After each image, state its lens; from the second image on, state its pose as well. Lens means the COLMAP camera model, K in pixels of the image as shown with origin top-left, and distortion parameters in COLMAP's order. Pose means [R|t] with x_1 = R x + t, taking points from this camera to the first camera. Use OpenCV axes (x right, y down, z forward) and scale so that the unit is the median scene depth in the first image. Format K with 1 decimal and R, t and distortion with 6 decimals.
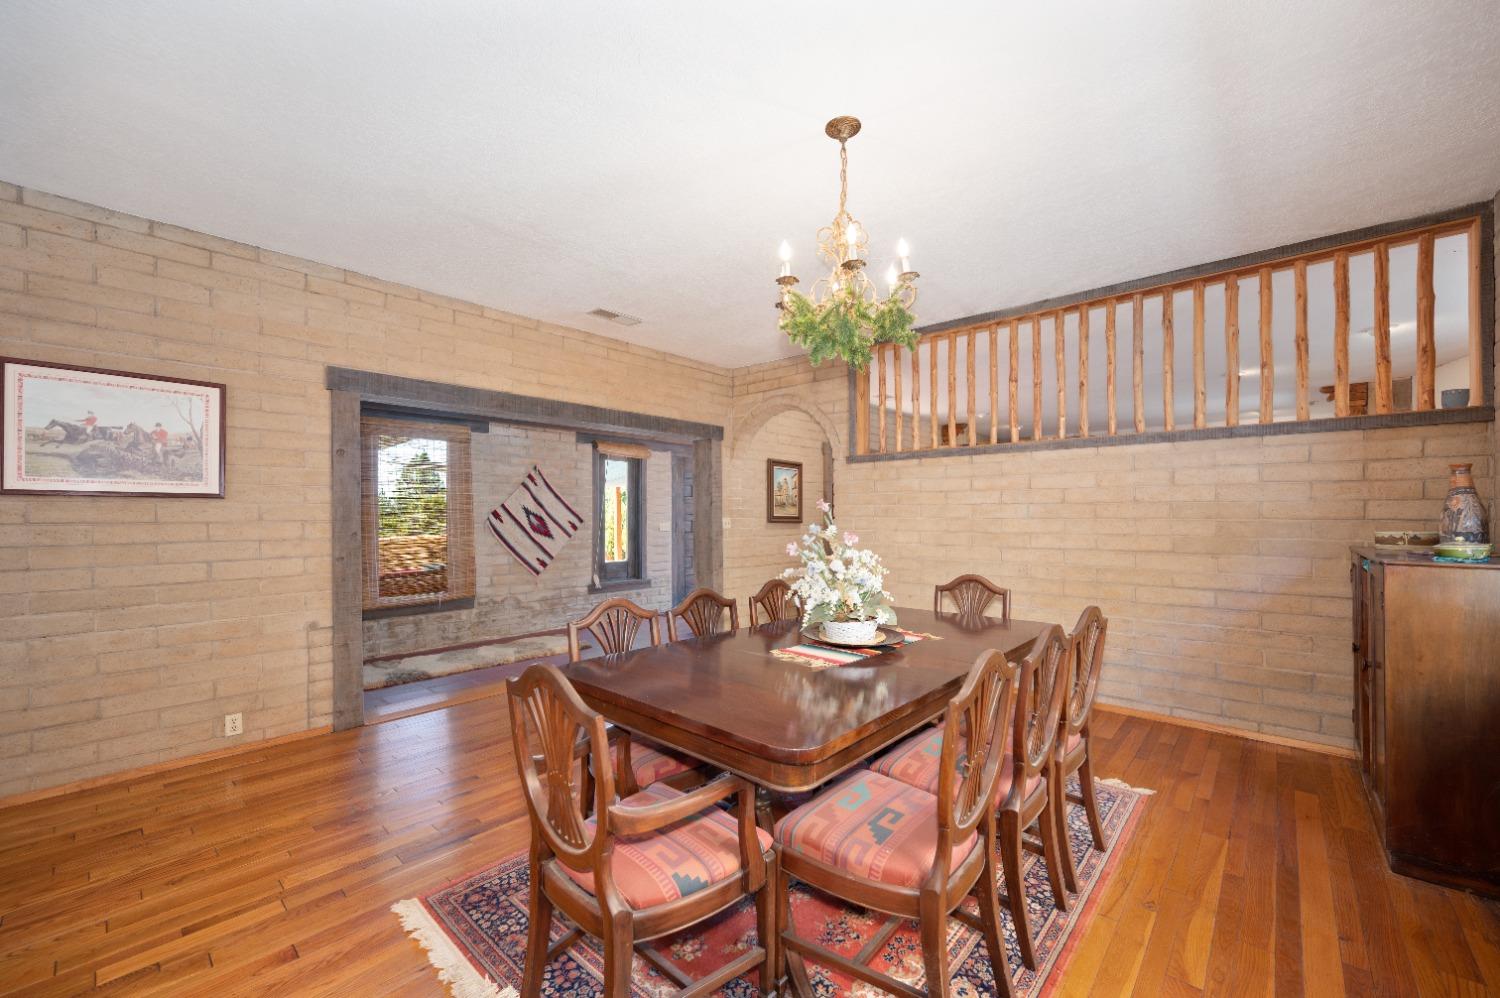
lens RADIAL K [[589.5, 0, 754.5], [0, 589.5, 507.1], [0, 0, 1]] dist [-0.001795, -0.000183]
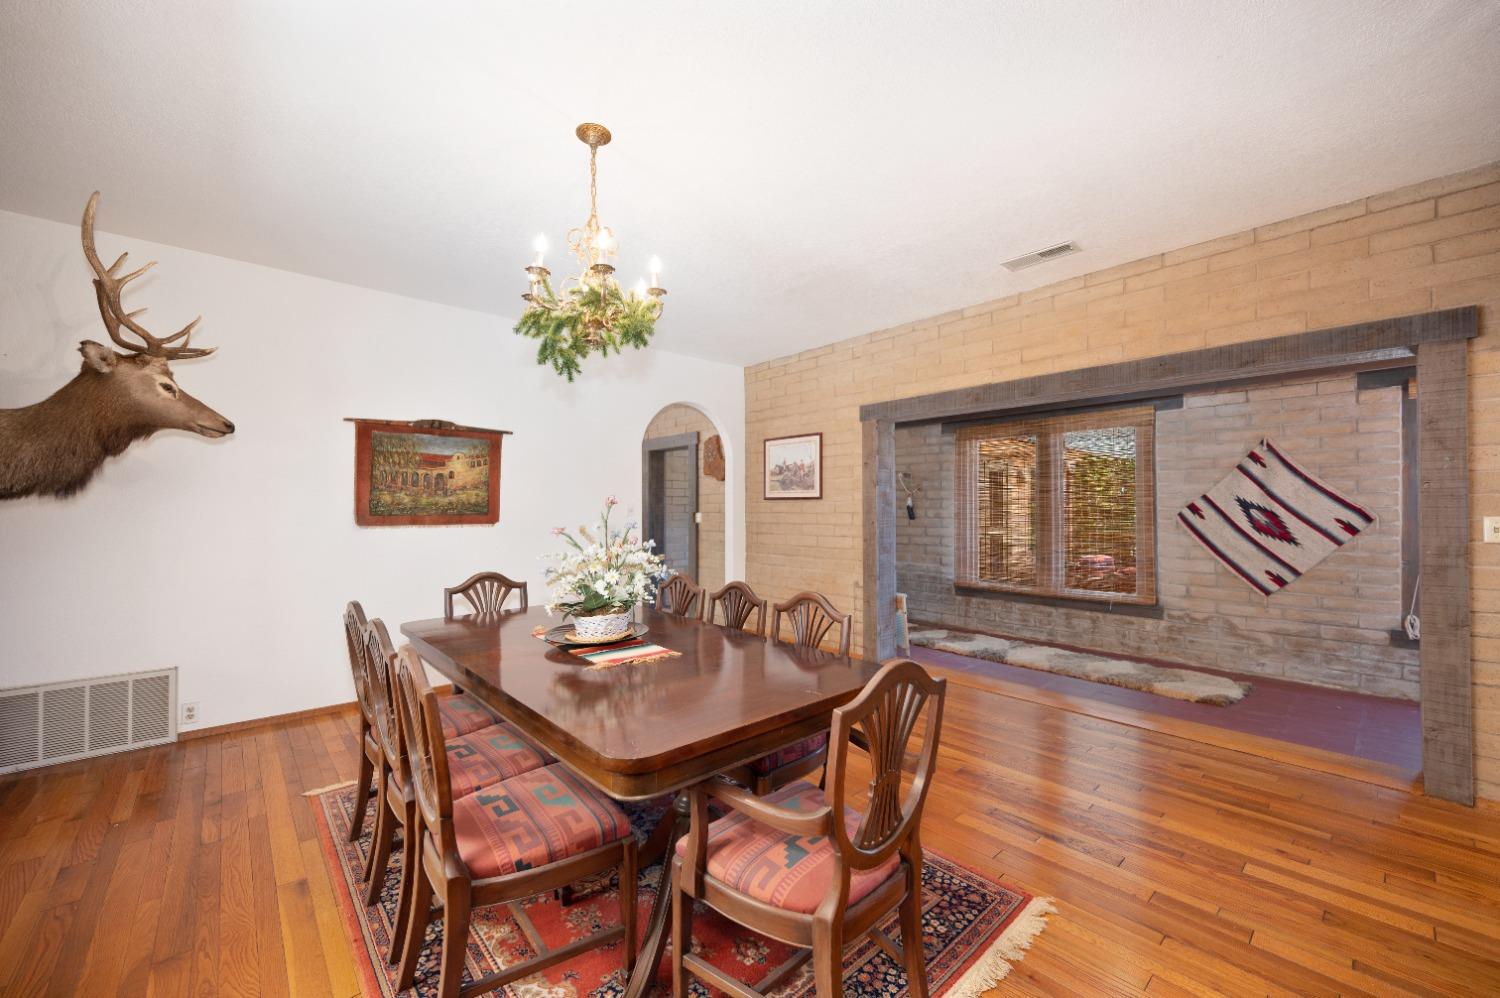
lens RADIAL K [[589.5, 0, 754.5], [0, 589.5, 507.1], [0, 0, 1]] dist [-0.001795, -0.000183]
pose [[-0.109495, -0.001234, -0.993987, 0.413708], [0.012754, 0.999915, -0.002646, 0.005188], [0.993906, -0.012967, -0.109470, 0.500692]]
